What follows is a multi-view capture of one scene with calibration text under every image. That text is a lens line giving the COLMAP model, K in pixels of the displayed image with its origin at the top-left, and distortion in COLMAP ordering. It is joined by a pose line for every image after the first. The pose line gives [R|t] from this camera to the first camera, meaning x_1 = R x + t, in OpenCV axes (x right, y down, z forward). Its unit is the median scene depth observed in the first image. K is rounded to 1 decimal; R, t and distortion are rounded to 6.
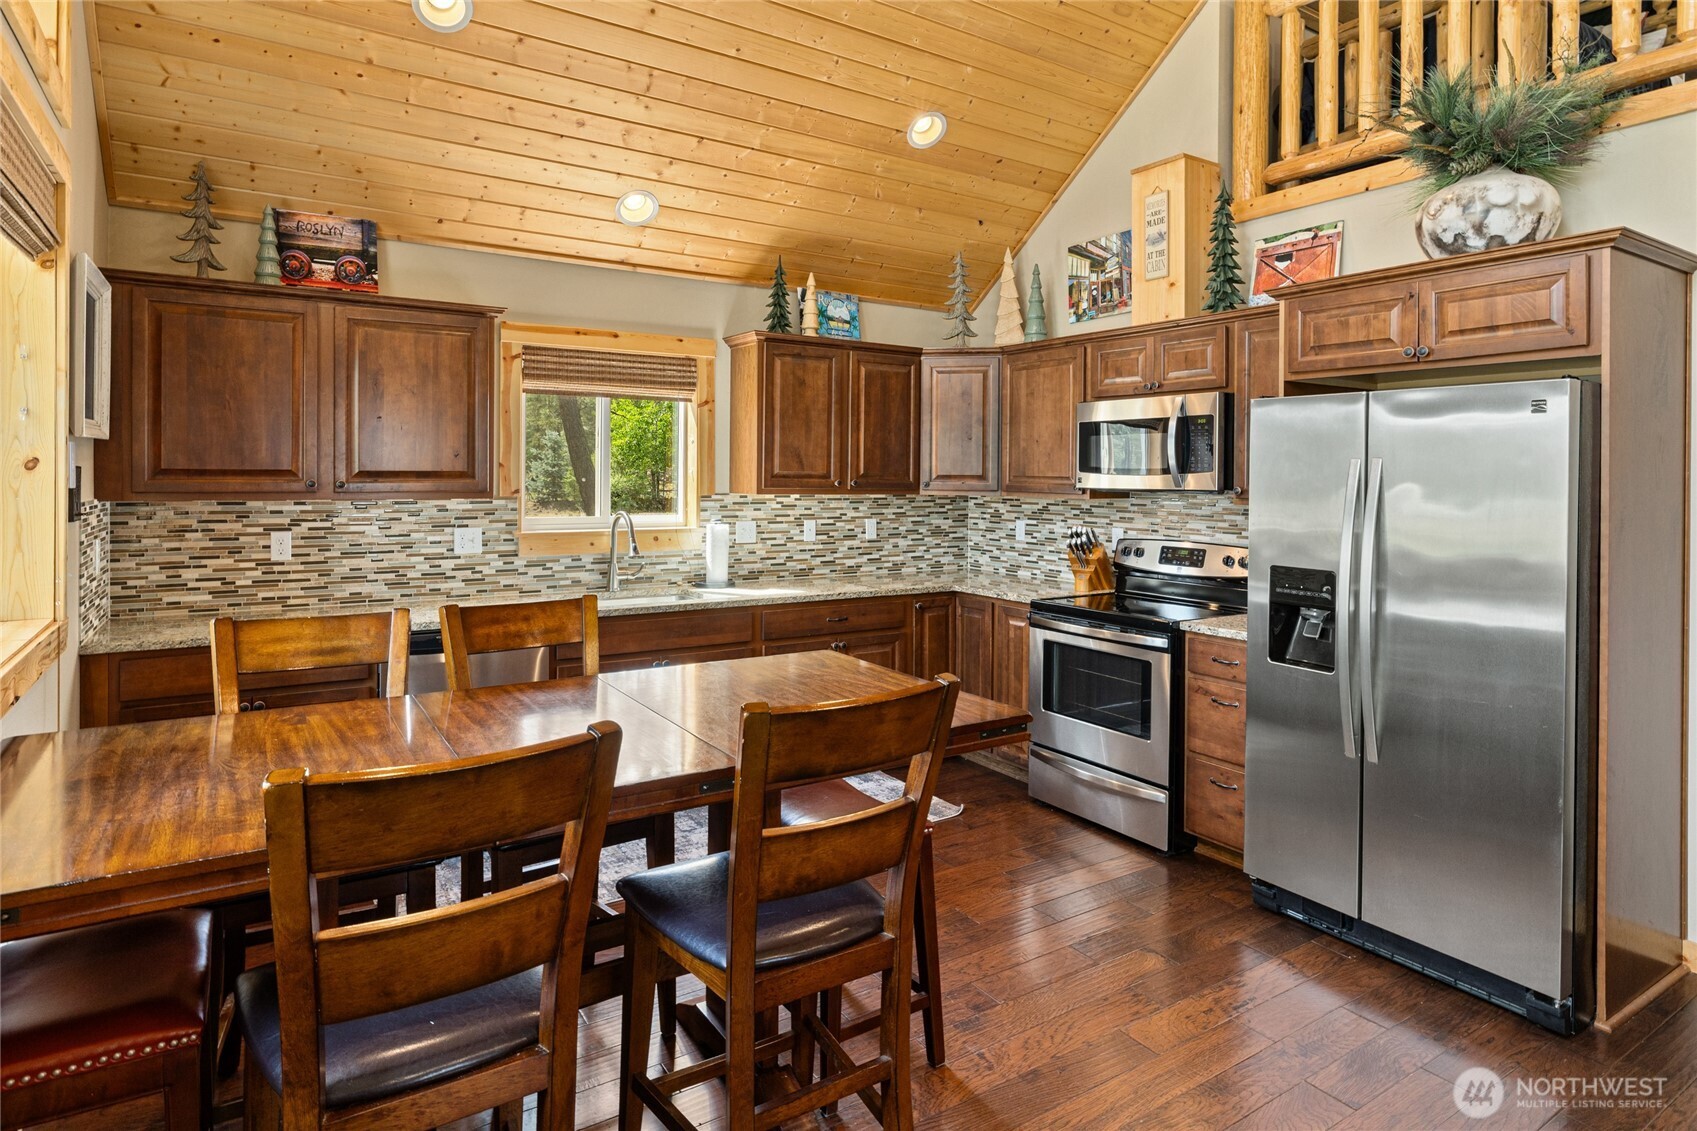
lens RADIAL K [[930.0, 0, 841.4], [0, 930.0, 479.1], [0, 0, 1]] dist [-0.008573, 0.000824]
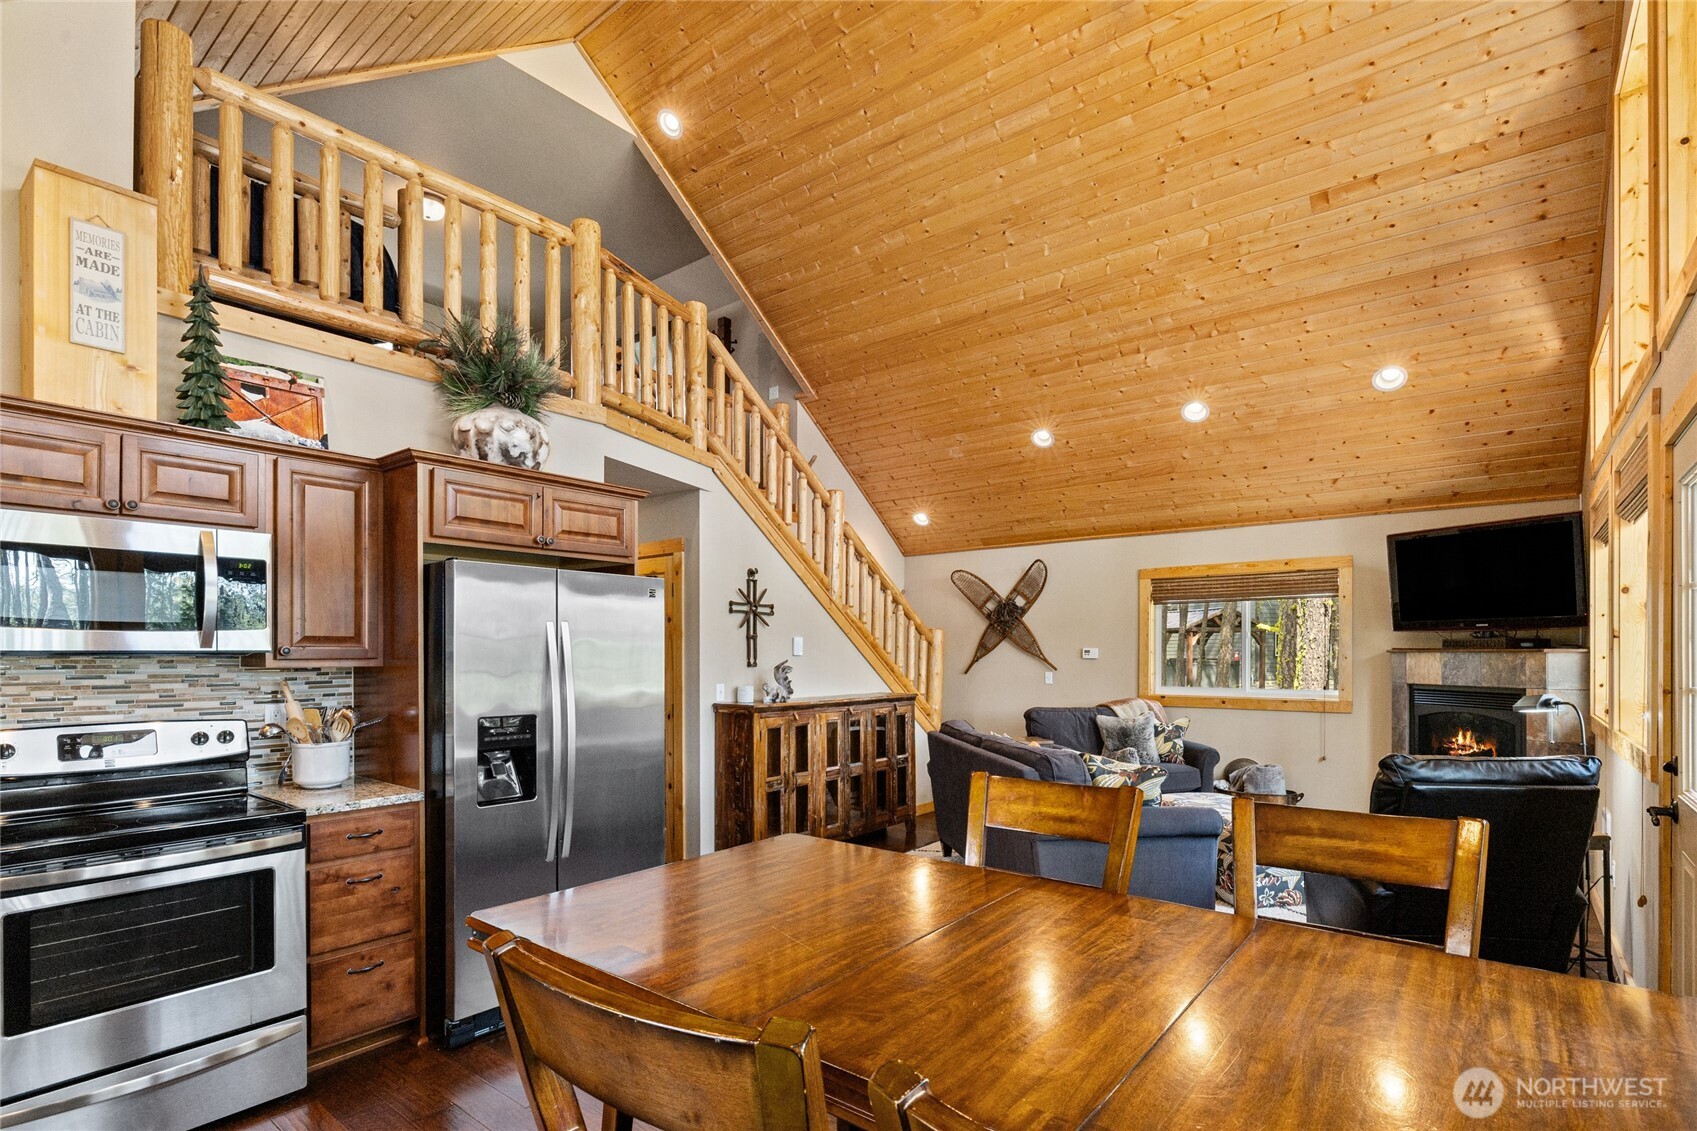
lens RADIAL K [[815.7, 0, 862.7], [0, 815.7, 653.9], [0, 0, 1]] dist [-0.003142, 0.000126]
pose [[-0.322947, -0.010350, 0.946360, -0.408522], [0.001425, 0.999934, 0.011422, 0.006483], [-0.946416, 0.005037, -0.322911, 0.633237]]
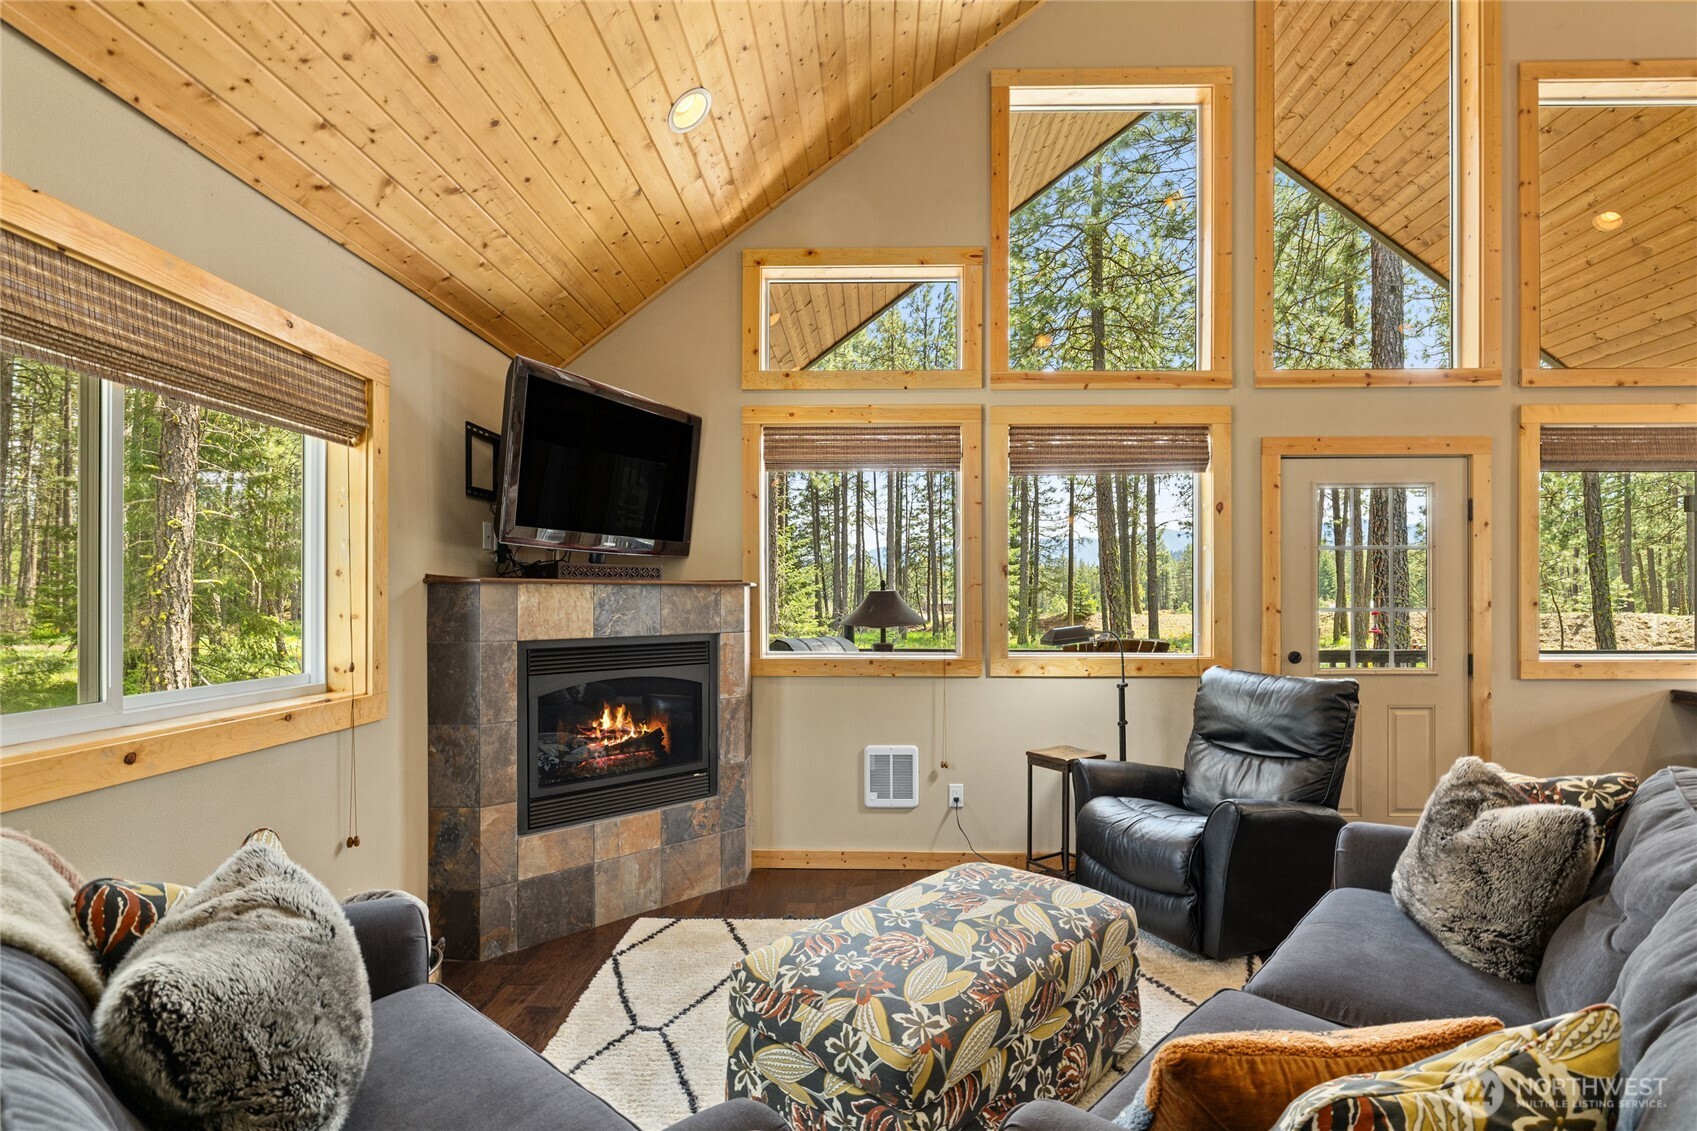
lens RADIAL K [[795.7, 0, 866.1], [0, 795.7, 600.7], [0, 0, 1]] dist [-0.005137, 0.000312]
pose [[-0.561855, -0.008740, -0.827189, 0.969800], [-0.009248, 0.999948, -0.004284, 0.035970], [0.827184, 0.005243, -0.561907, 0.009705]]
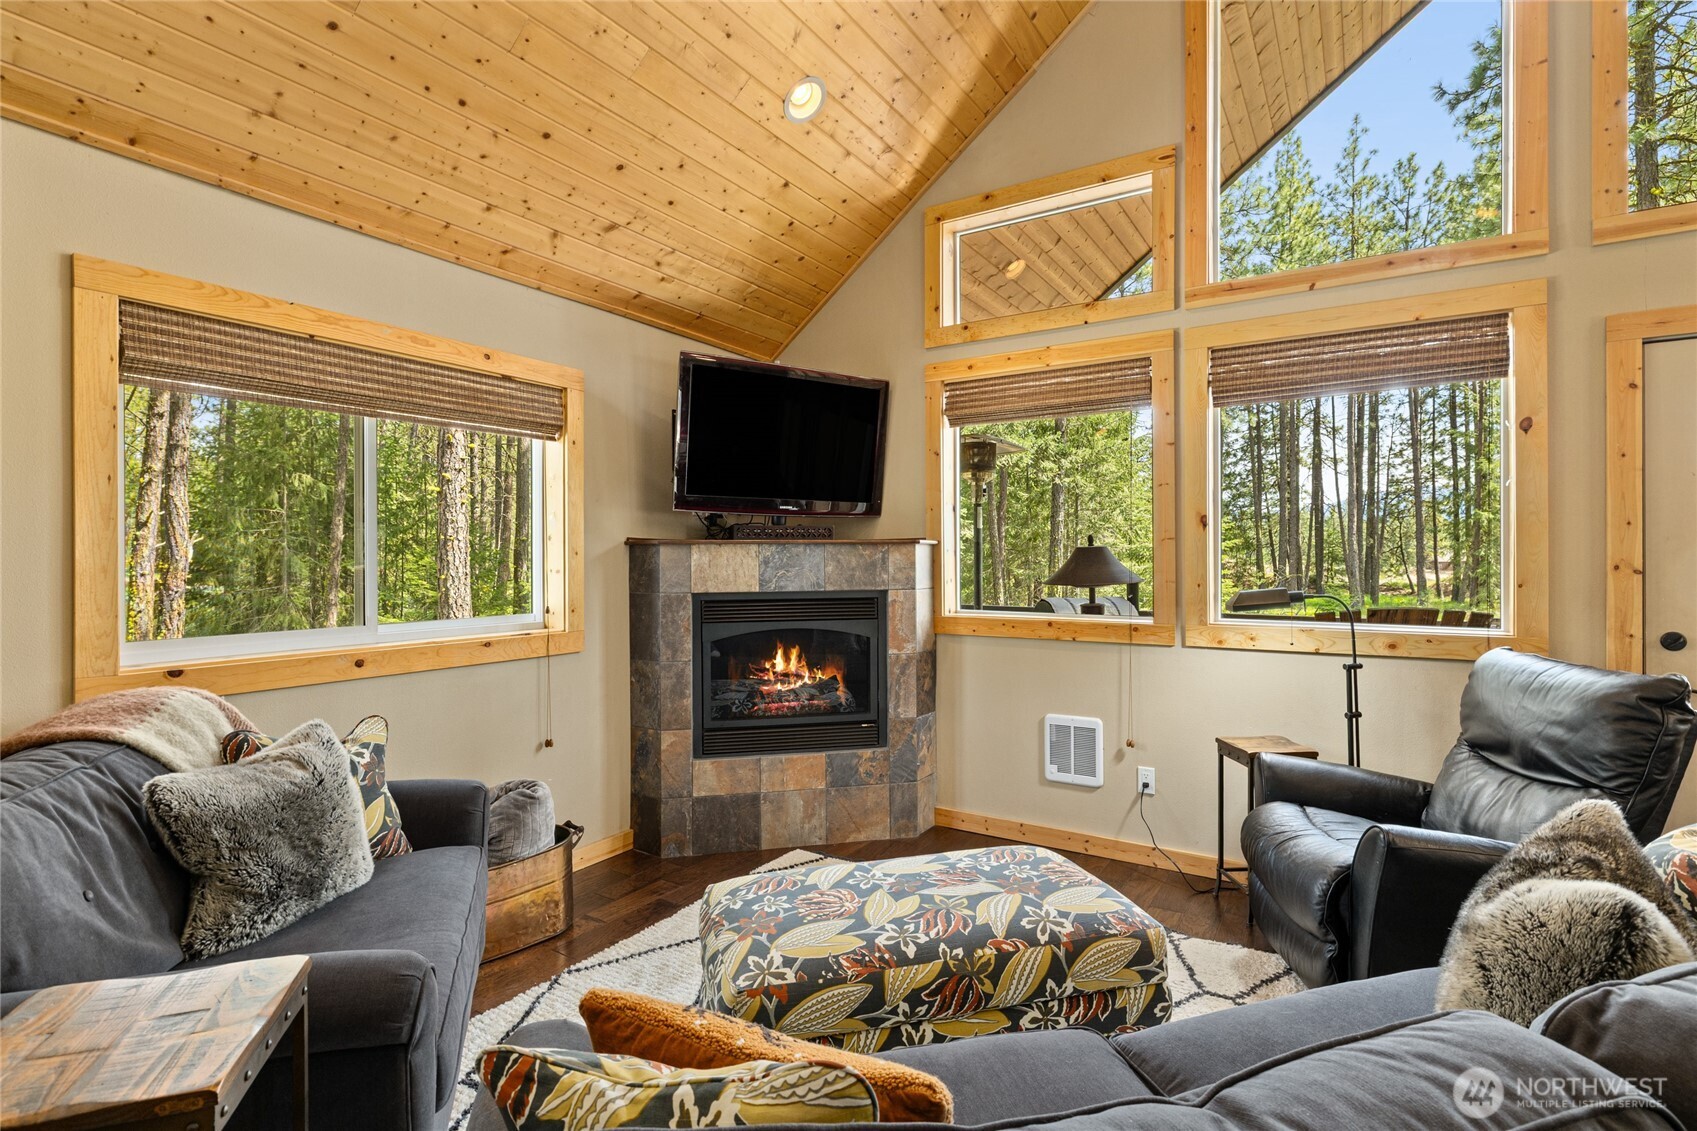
lens RADIAL K [[819.5, 0, 862.7], [0, 819.5, 560.8], [0, 0, 1]] dist [-0.006308, 0.000833]
pose [[-0.907579, -0.005052, -0.419852, 0.758716], [-0.007111, 0.999969, 0.003339, 0.033792], [0.419822, 0.006016, -0.907587, 0.207526]]
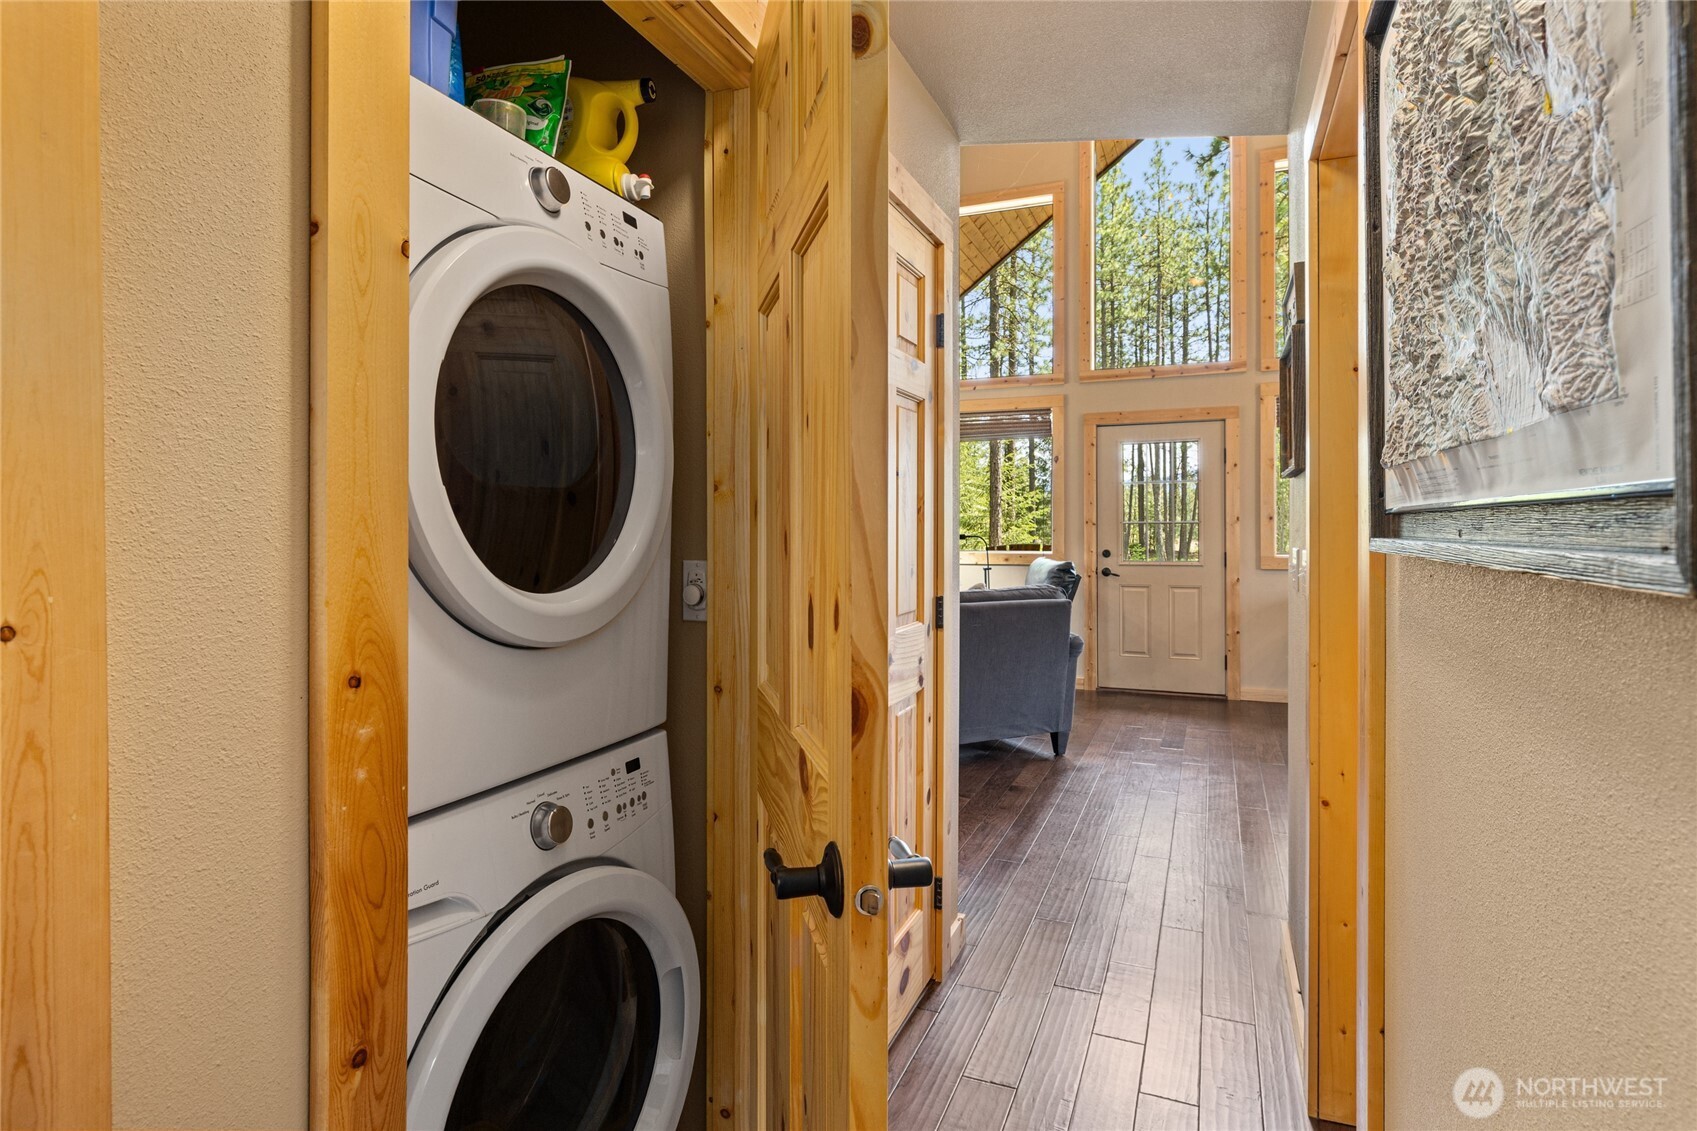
lens RADIAL K [[881.8, 0, 849.5], [0, 881.8, 527.4], [0, 0, 1]] dist [-0.001459, 0.000163]
pose [[-0.826674, -0.006832, -0.562639, 1.210084], [-0.007321, 0.999972, -0.001385, 0.051381], [0.562633, 0.002975, -0.826701, 0.950024]]
